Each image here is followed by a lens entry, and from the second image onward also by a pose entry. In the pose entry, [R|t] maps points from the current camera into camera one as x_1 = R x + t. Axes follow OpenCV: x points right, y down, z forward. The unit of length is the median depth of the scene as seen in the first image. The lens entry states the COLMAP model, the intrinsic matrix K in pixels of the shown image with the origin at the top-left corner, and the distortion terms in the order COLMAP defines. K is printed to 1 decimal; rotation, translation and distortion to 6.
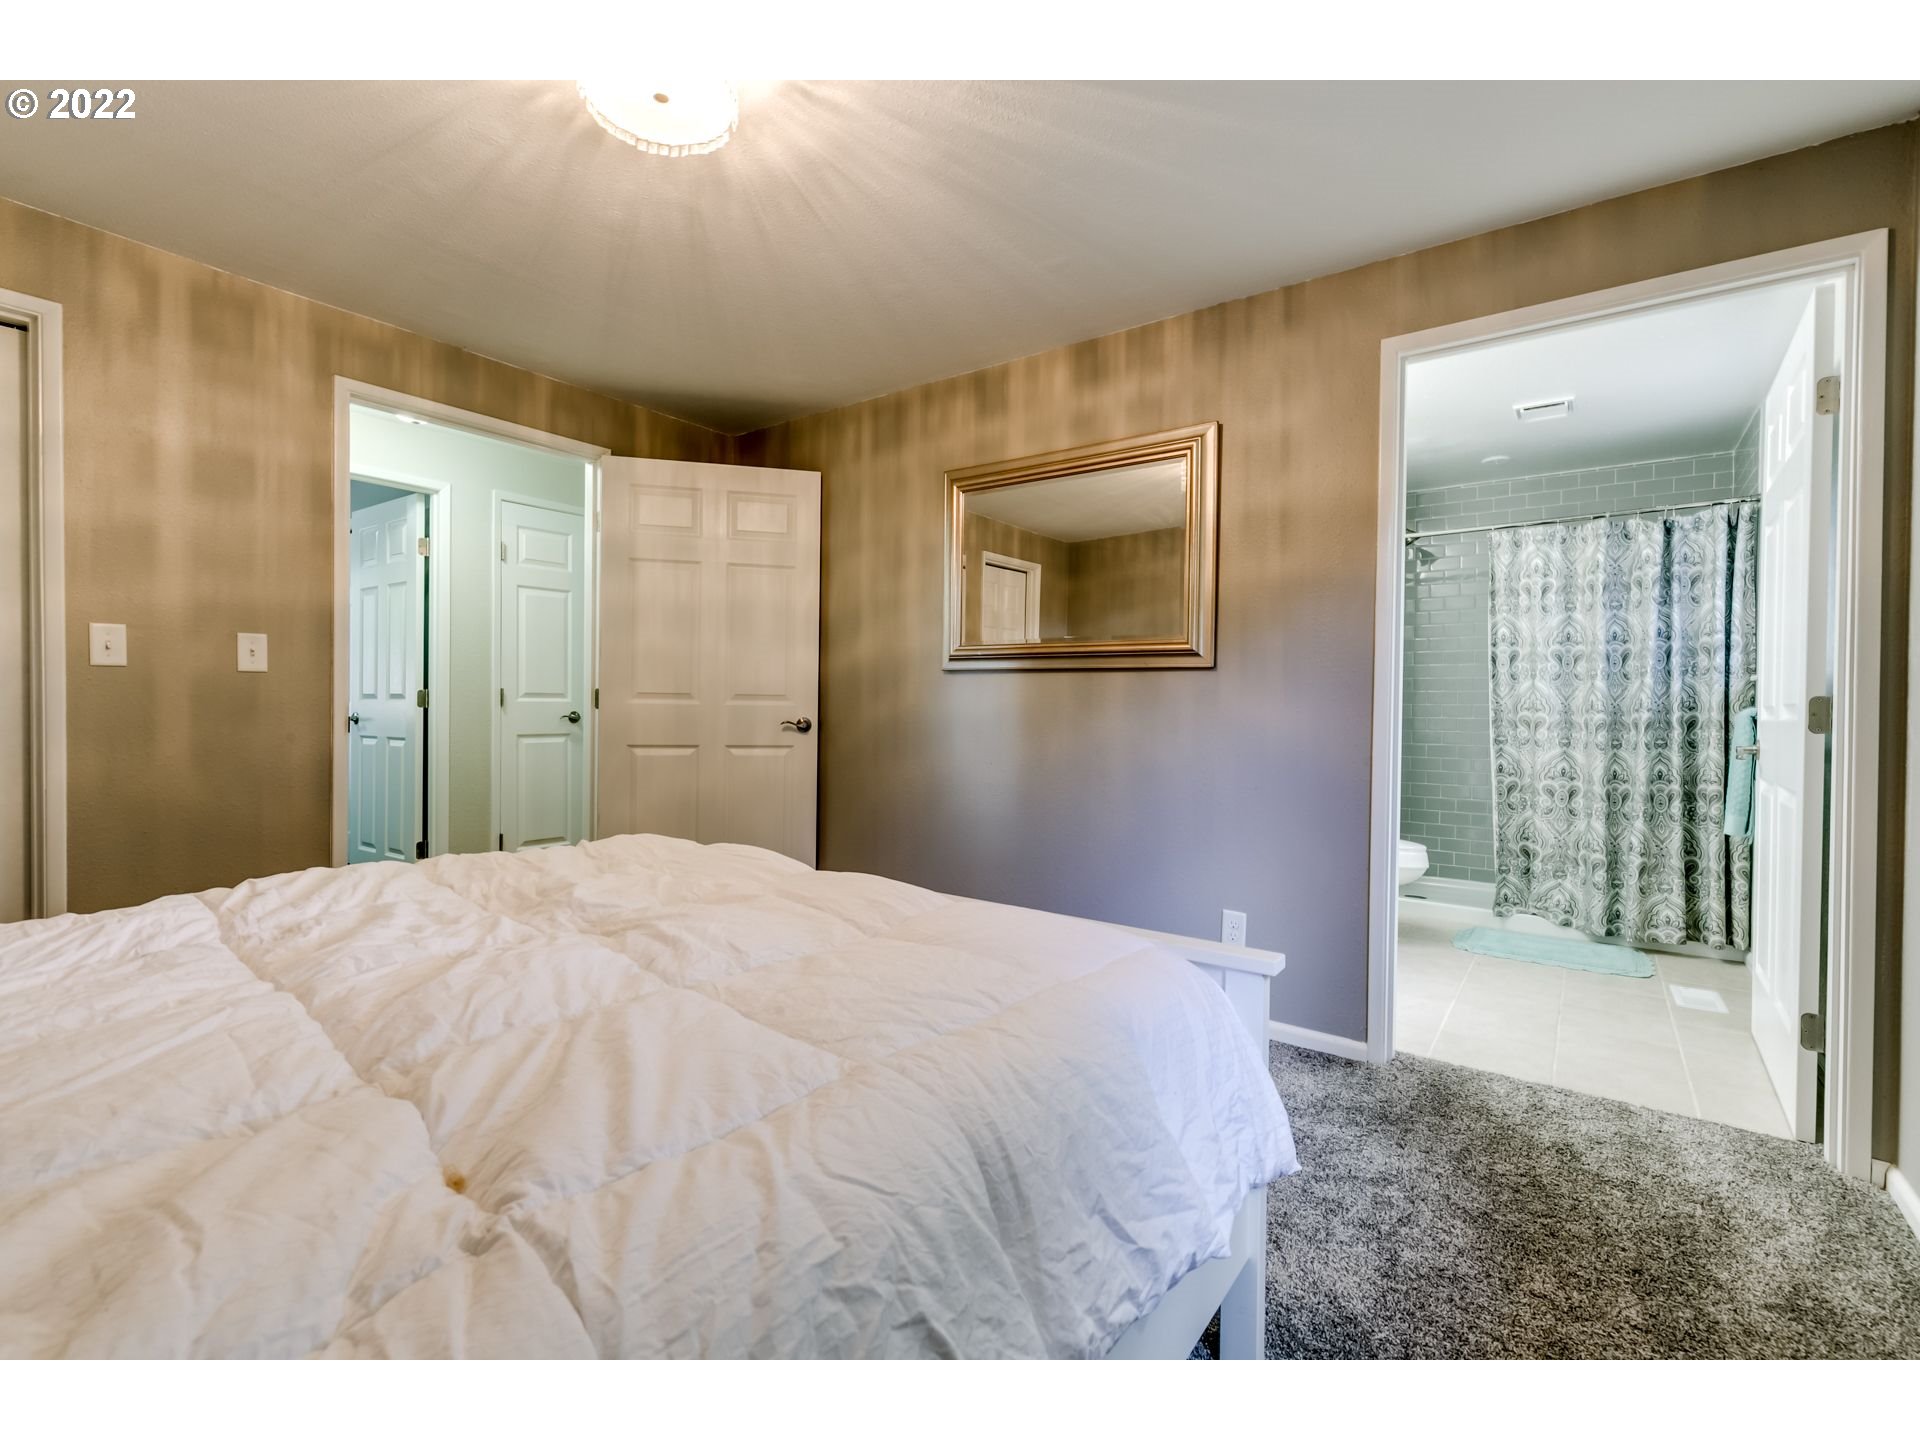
lens RADIAL K [[849.7, 0, 963.2], [0, 849.7, 716.9], [0, 0, 1]] dist [0.004137, -0.000792]
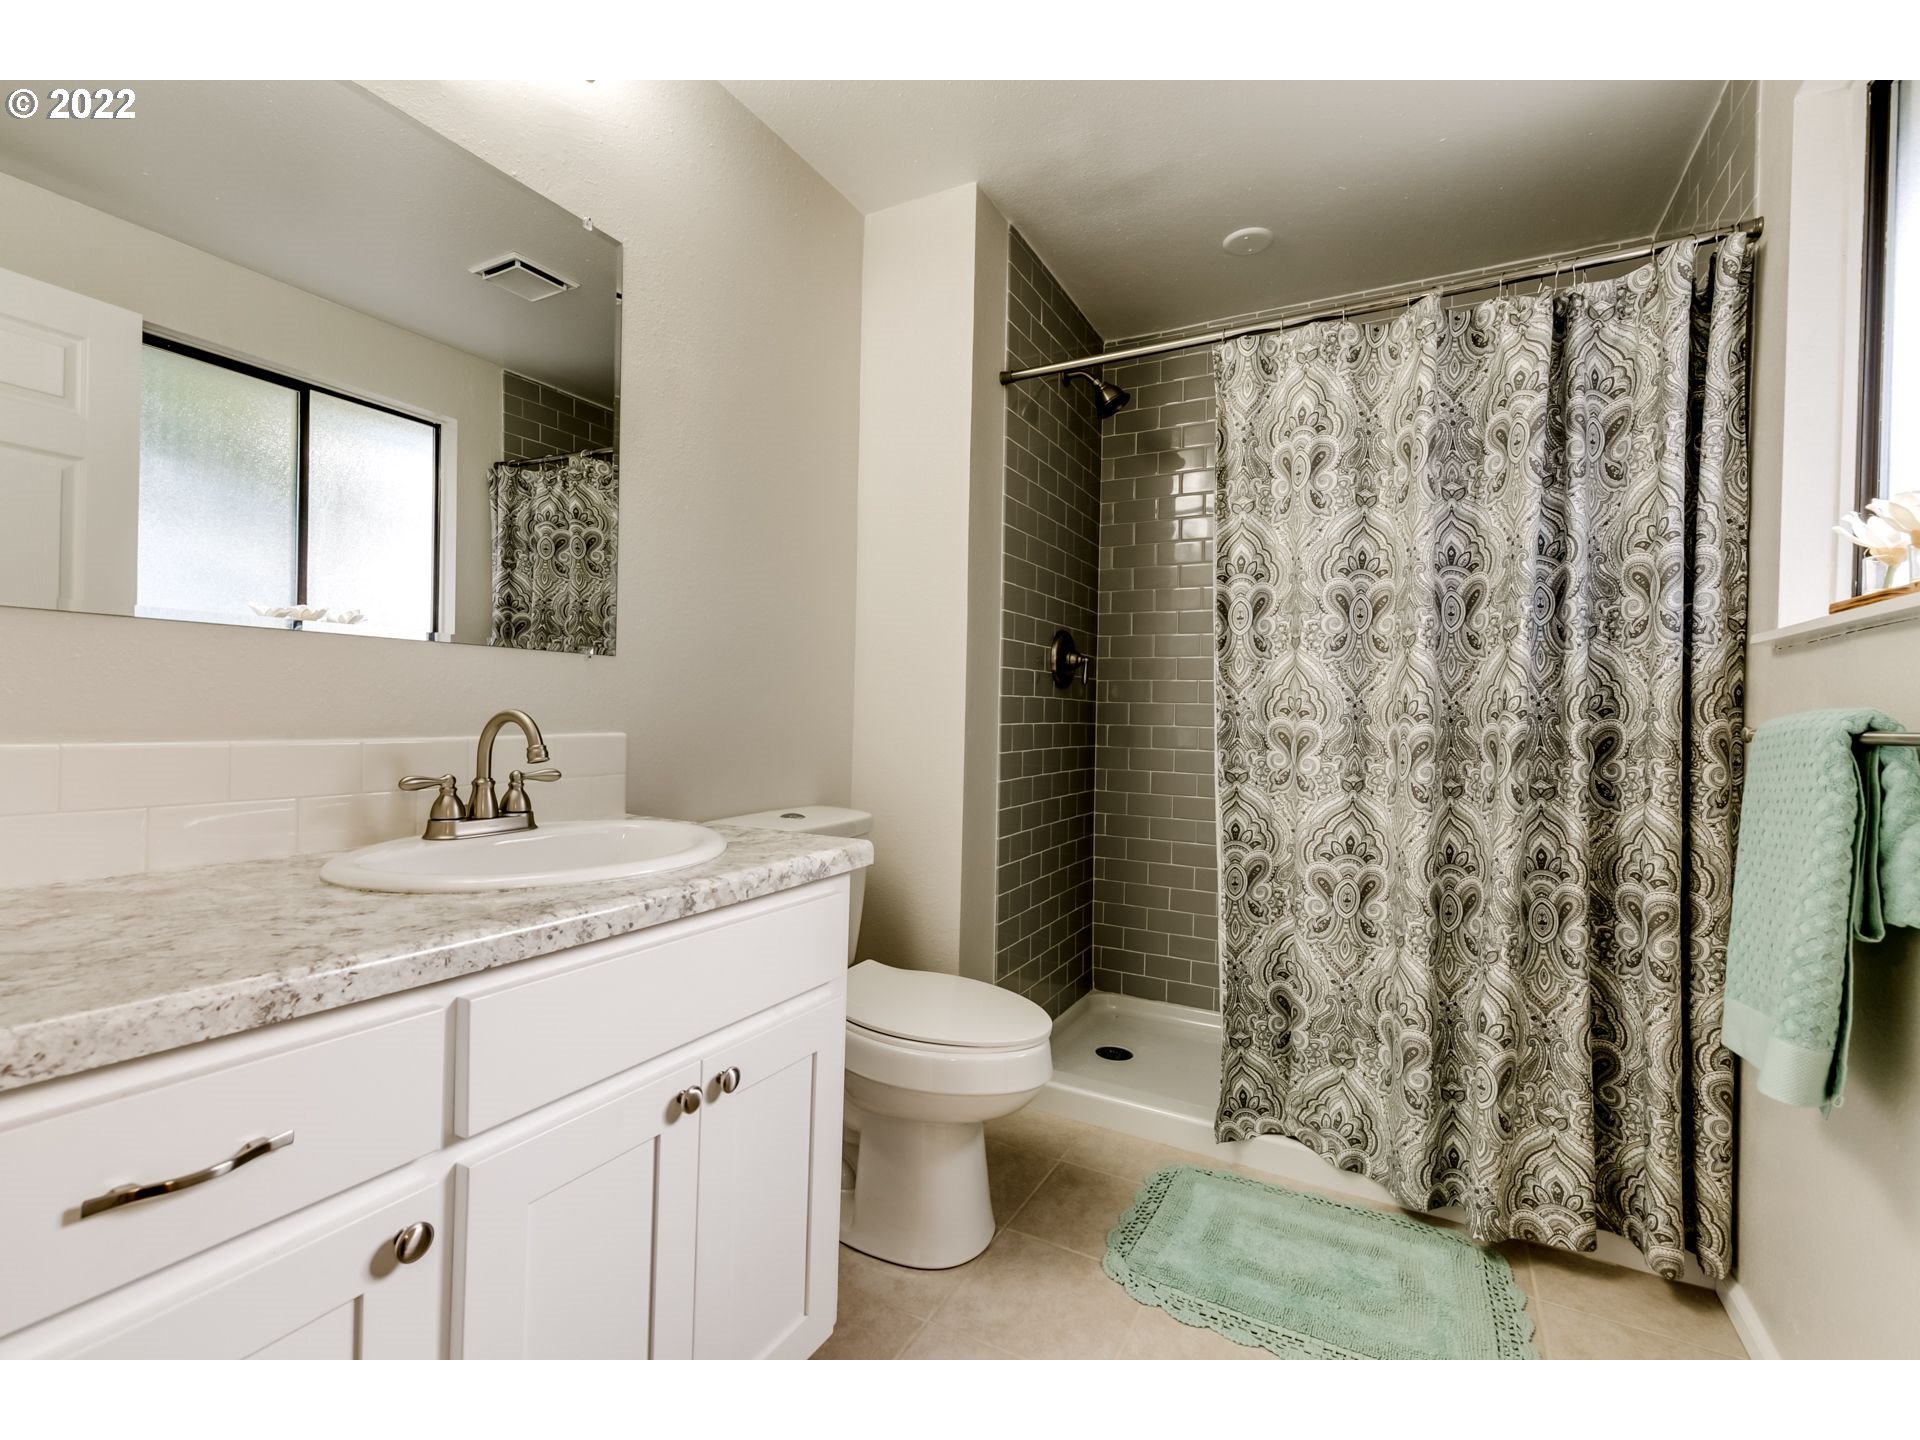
lens RADIAL K [[849.7, 0, 957.5], [0, 849.7, 718.5], [0, 0, 1]] dist [0.004137, -0.000792]
pose [[0.991183, 0.007896, 0.132268, 0.440441], [-0.007908, 0.999969, -0.000439, -0.003532], [-0.132267, -0.000611, 0.991214, 0.579873]]
